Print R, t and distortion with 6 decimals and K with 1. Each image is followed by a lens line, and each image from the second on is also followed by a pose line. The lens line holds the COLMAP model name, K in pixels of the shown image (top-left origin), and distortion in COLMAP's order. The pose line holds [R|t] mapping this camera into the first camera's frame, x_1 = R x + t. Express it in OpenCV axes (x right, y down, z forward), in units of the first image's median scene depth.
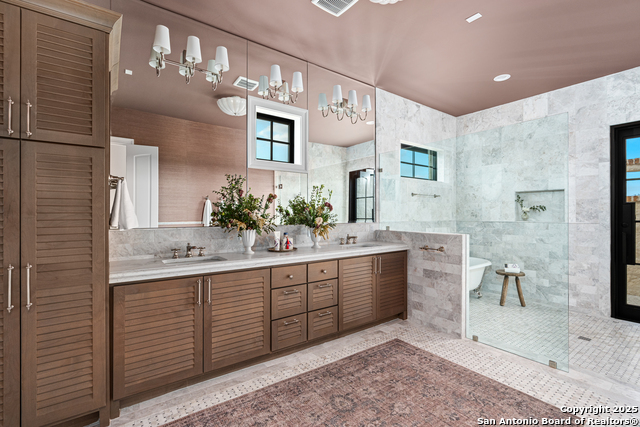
lens RADIAL K [[287.4, 0, 320.0], [0, 287.4, 213.5], [0, 0, 1]] dist [-0.000787, -0.000048]
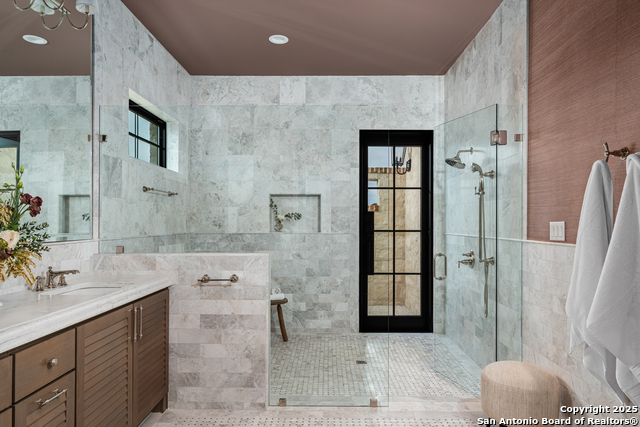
lens RADIAL K [[428.0, 0, 320.0], [0, 428.0, 224.0], [0, 0, 1]] dist [0.000735, 0.000895]
pose [[0.601703, 0.000292, 0.798720, -0.176413], [-0.004096, 0.999988, 0.002720, 0.000477], [-0.798710, -0.004908, 0.601697, 0.235476]]
